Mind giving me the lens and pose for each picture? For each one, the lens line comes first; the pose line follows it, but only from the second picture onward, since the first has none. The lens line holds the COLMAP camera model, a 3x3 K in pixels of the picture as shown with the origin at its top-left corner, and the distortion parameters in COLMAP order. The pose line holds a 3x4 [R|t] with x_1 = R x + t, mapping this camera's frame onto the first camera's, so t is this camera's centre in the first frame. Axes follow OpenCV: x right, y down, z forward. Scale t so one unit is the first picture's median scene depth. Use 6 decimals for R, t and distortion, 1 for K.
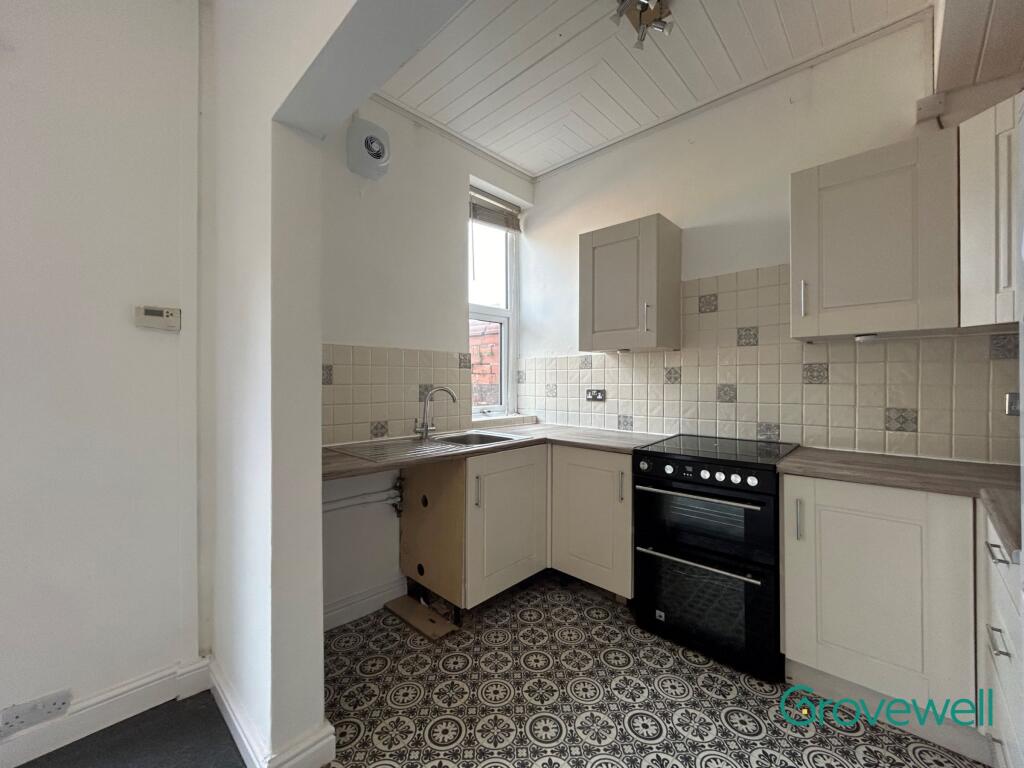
lens RADIAL K [[417.1, 0, 511.6], [0, 417.1, 382.4], [0, 0, 1]] dist [-0.000686, 0.000711]
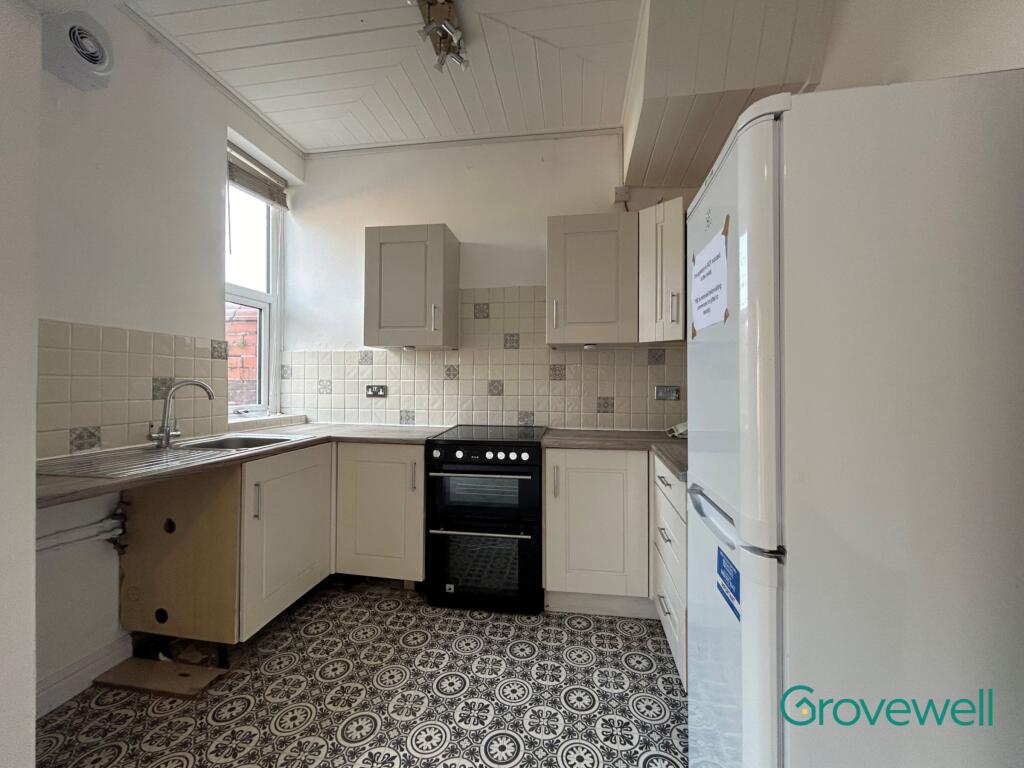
lens RADIAL K [[417.1, 0, 511.6], [0, 417.1, 382.4], [0, 0, 1]] dist [-0.000686, 0.000711]
pose [[0.826447, 0.006648, 0.562975, -0.119731], [-0.004797, 0.999977, -0.004766, 0.016423], [-0.562994, 0.001238, 0.826460, -0.005703]]
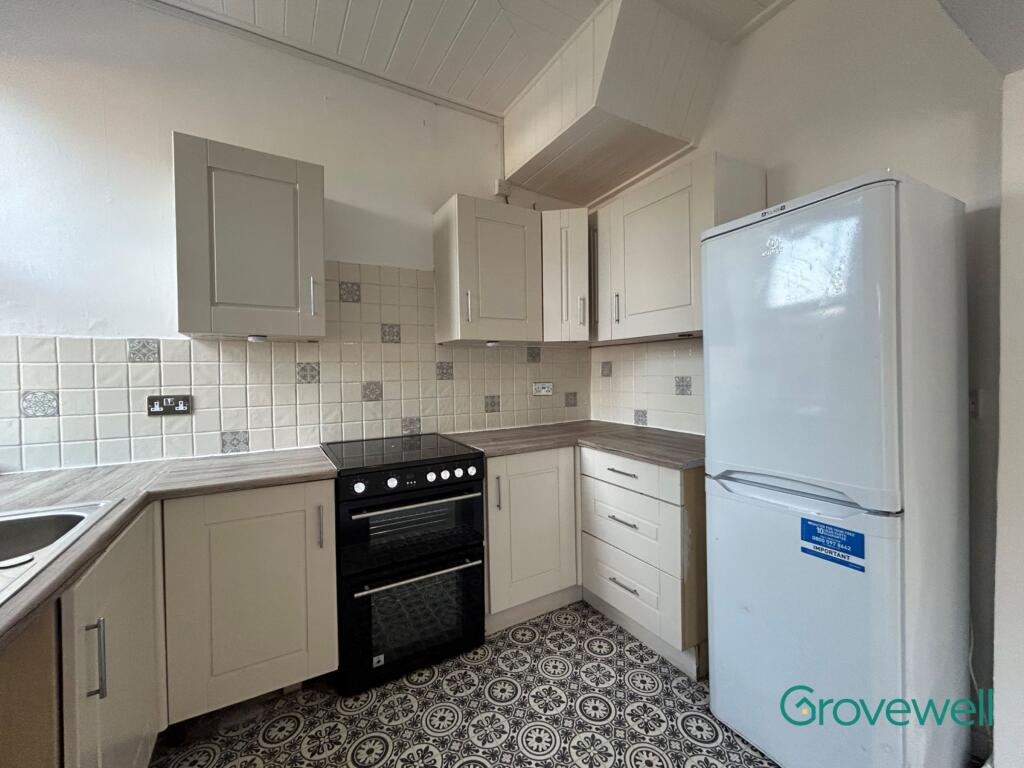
lens RADIAL K [[418.5, 0, 509.1], [0, 418.5, 382.8], [0, 0, 1]] dist [0.000308, 0.000295]
pose [[0.283956, -0.025991, 0.958485, -0.317781], [0.018174, 0.999599, 0.021722, -0.008960], [-0.958665, 0.011252, 0.284314, 0.451100]]
